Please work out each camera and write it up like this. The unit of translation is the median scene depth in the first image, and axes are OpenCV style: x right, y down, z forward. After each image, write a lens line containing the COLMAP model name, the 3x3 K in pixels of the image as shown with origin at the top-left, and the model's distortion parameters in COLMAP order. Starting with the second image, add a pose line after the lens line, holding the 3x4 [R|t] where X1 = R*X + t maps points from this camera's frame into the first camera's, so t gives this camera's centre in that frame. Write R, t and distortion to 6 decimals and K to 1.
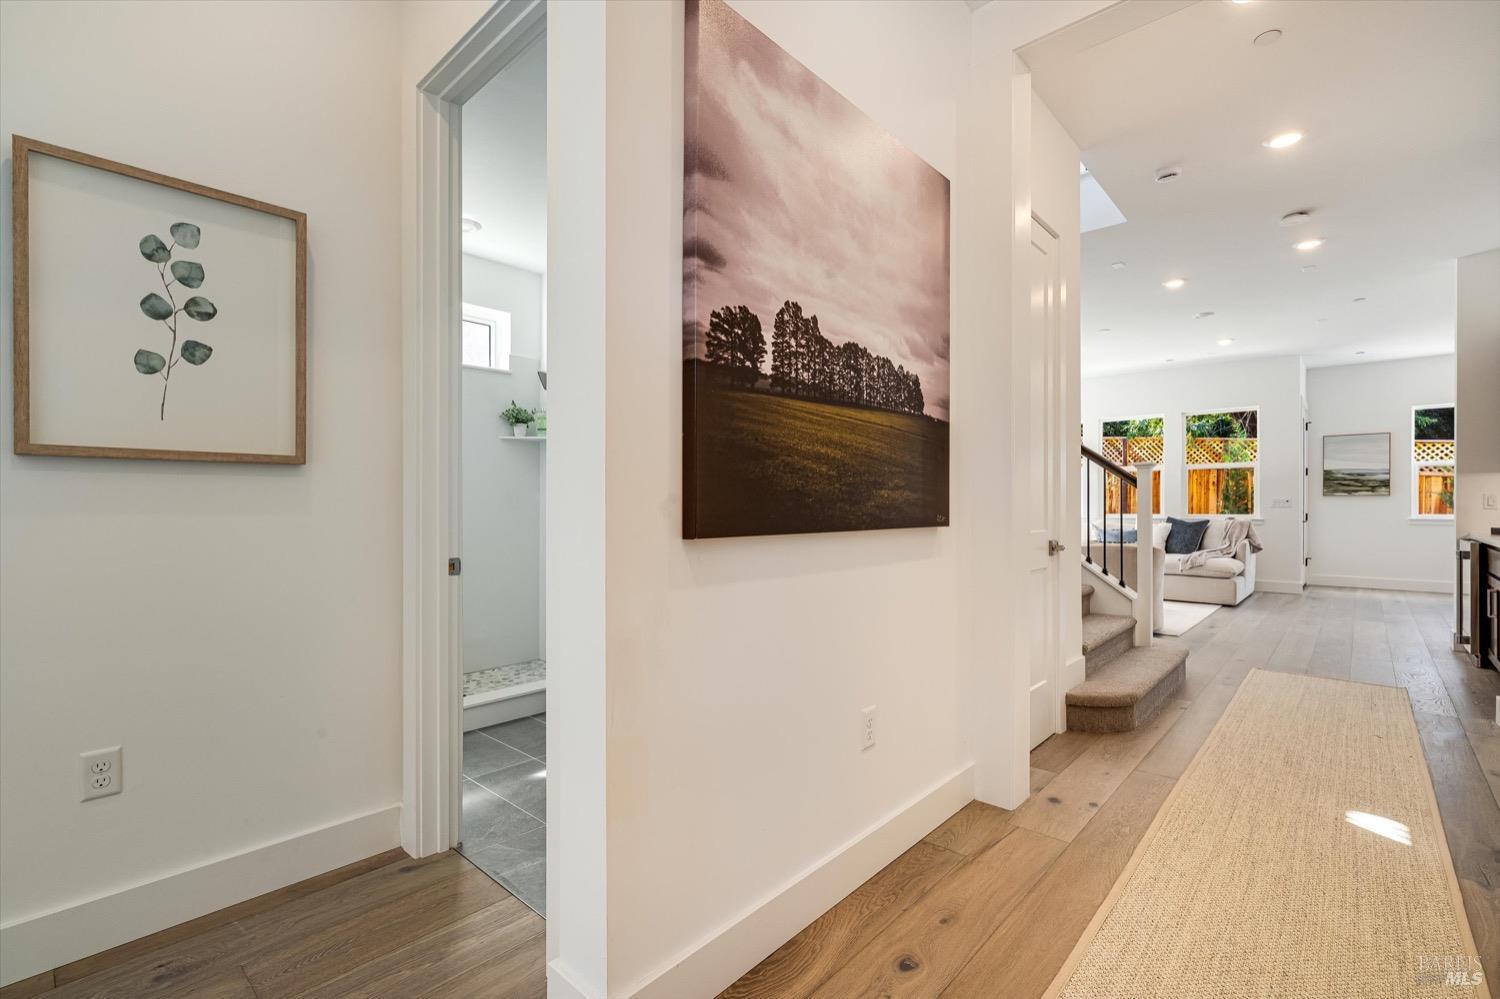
lens RADIAL K [[673.2, 0, 757.1], [0, 673.2, 497.5], [0, 0, 1]] dist [-0.001132, 0.000156]
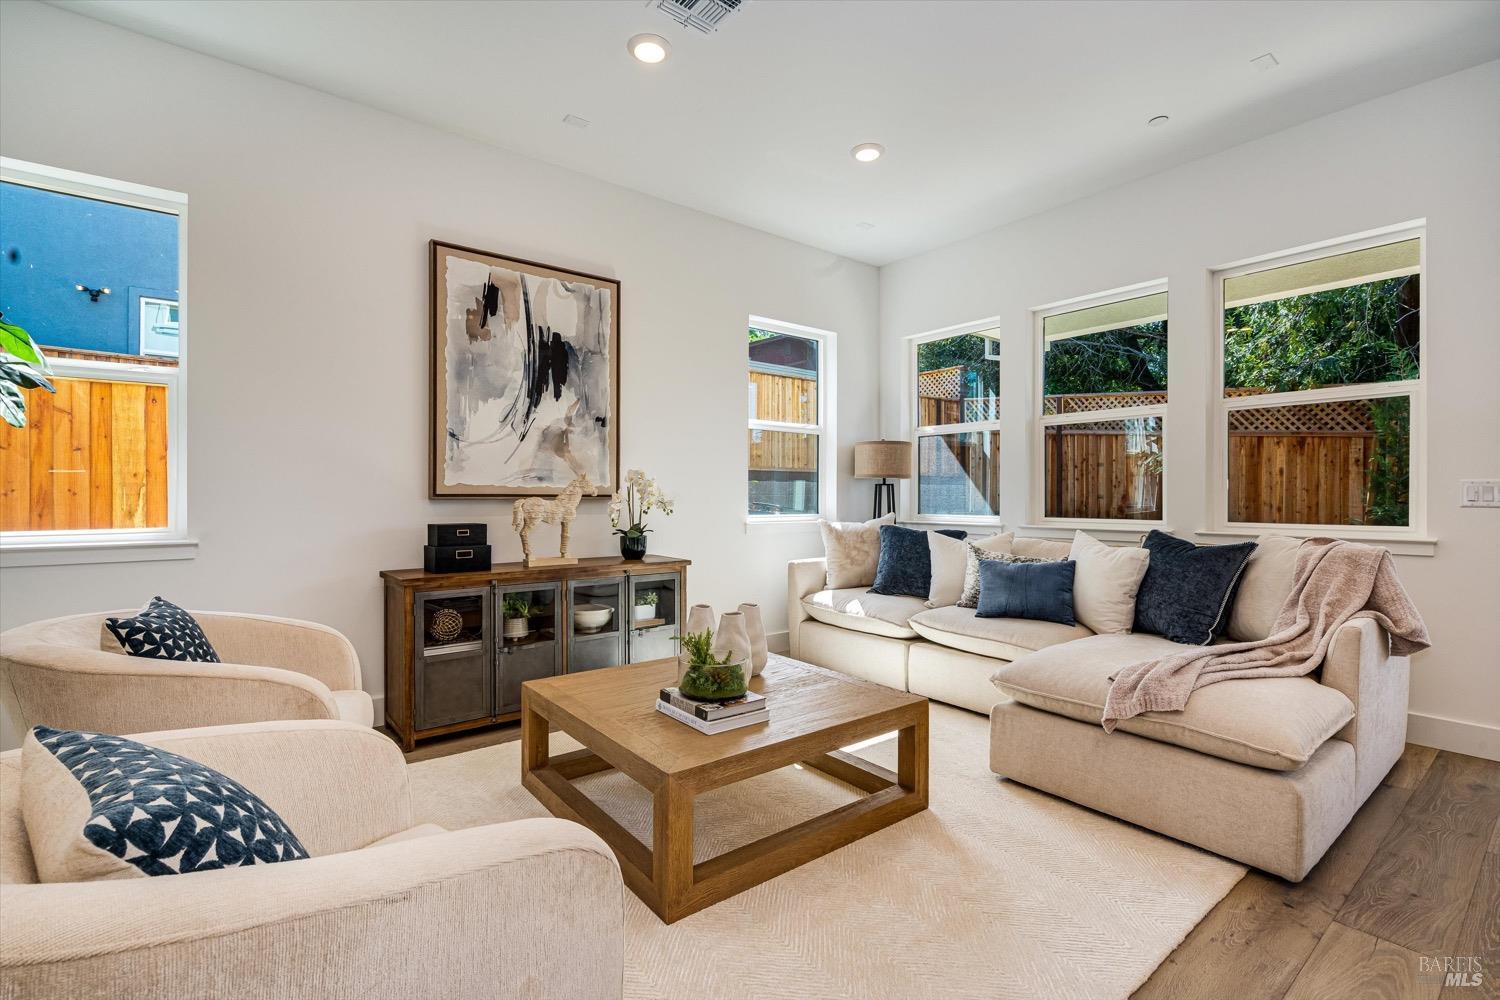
lens RADIAL K [[673.2, 0, 757.1], [0, 673.2, 498.0], [0, 0, 1]] dist [-0.001132, 0.000156]
pose [[0.986791, 0.000009, -0.161996, 0.498250], [0.001722, 0.999943, 0.010543, 0.006501], [0.161987, -0.010683, 0.986735, 0.647954]]
